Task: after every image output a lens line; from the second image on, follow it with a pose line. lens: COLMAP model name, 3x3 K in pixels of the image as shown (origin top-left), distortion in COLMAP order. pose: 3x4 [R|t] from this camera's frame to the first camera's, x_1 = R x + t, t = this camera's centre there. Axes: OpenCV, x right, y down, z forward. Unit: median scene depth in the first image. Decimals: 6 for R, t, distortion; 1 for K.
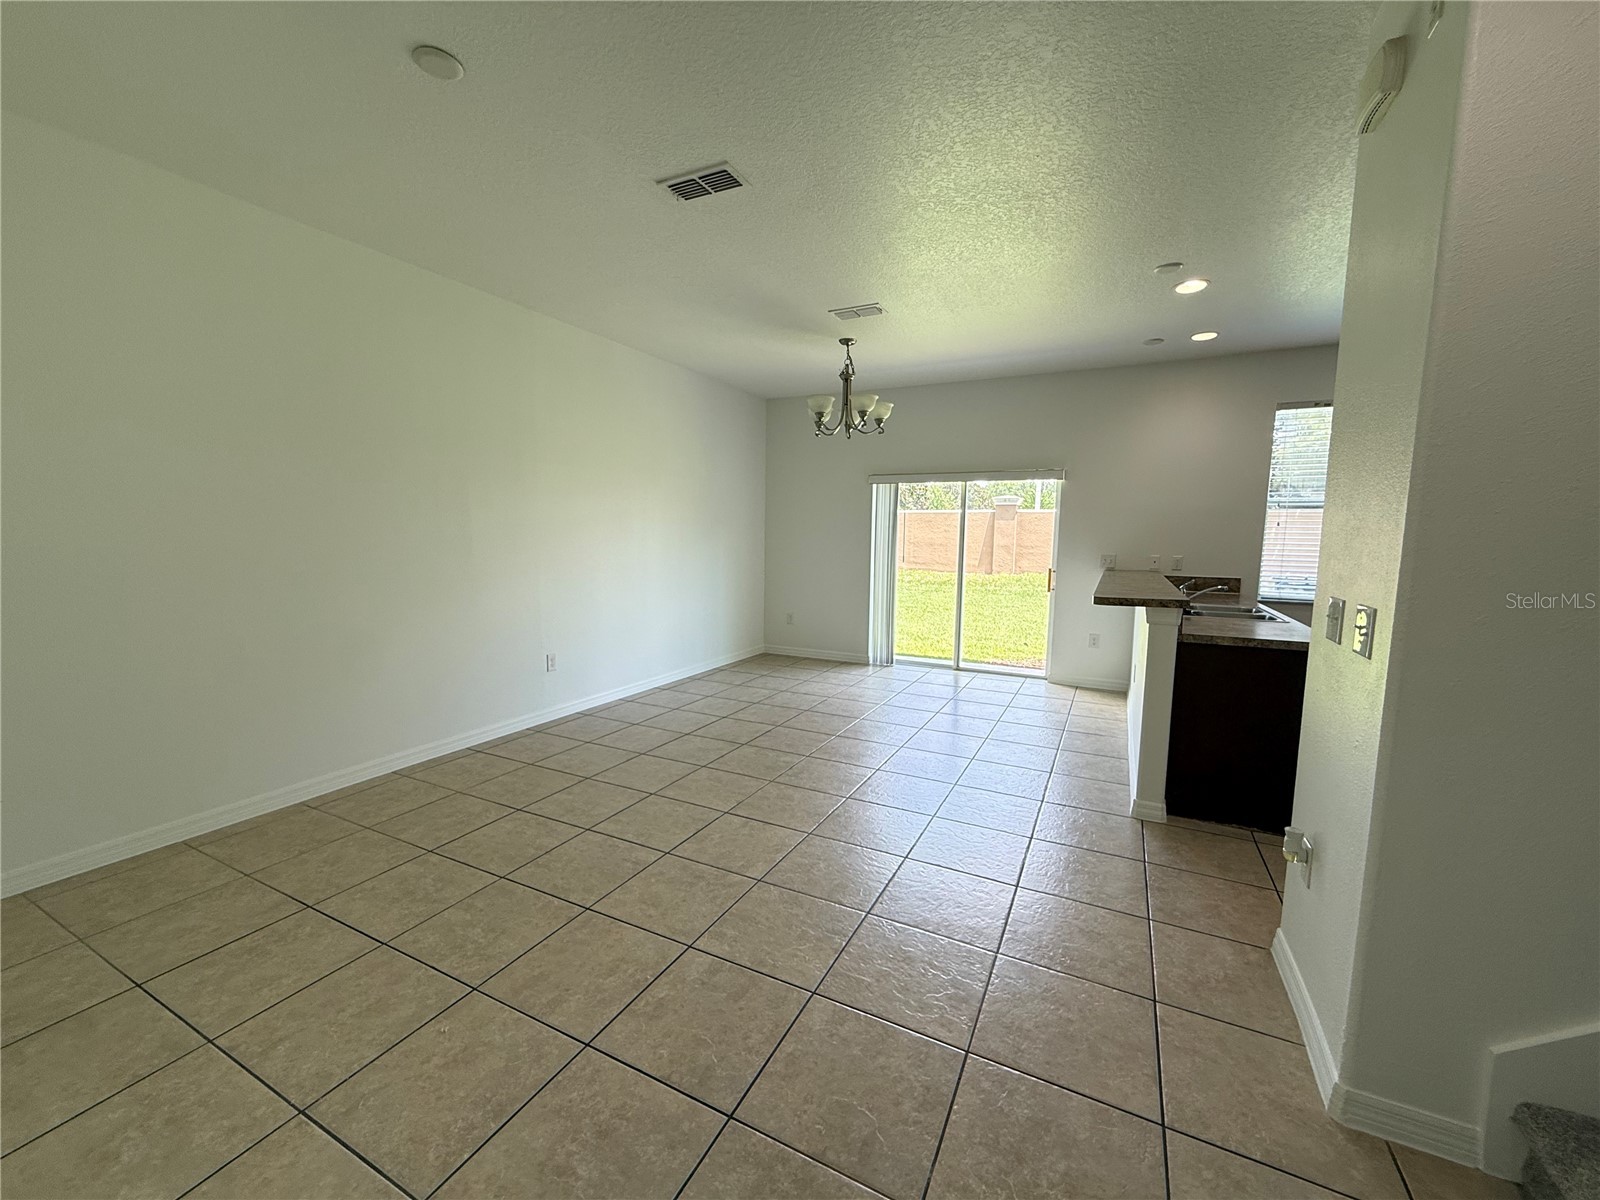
lens RADIAL K [[639.0, 0, 793.6], [0, 639.0, 600.1], [0, 0, 1]] dist [0.000070, 0.001097]
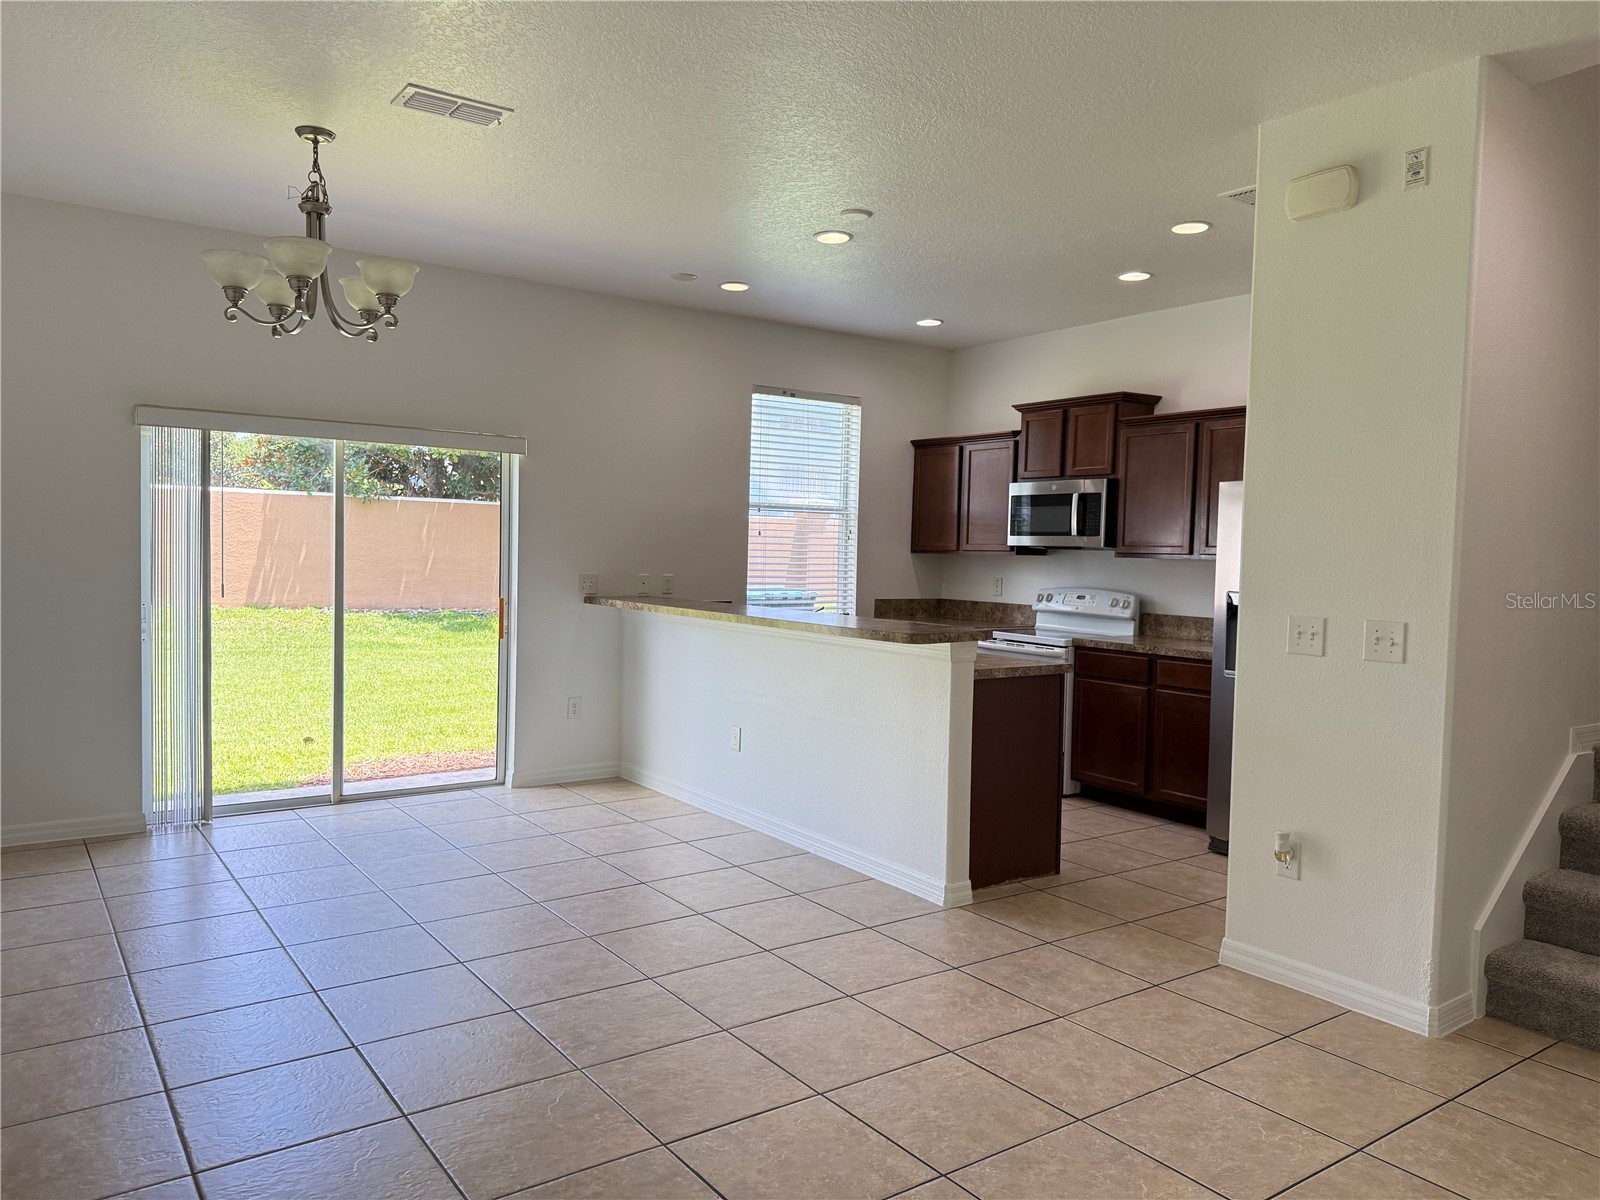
lens RADIAL K [[1137.7, 0, 794.8], [0, 1137.7, 606.7], [0, 0, 1]] dist [0.041122, -0.046317]
pose [[0.453755, -0.047788, 0.889844, -0.635308], [0.074328, 0.997111, 0.015647, -0.056871], [-0.888021, 0.059041, 0.455996, 0.398218]]
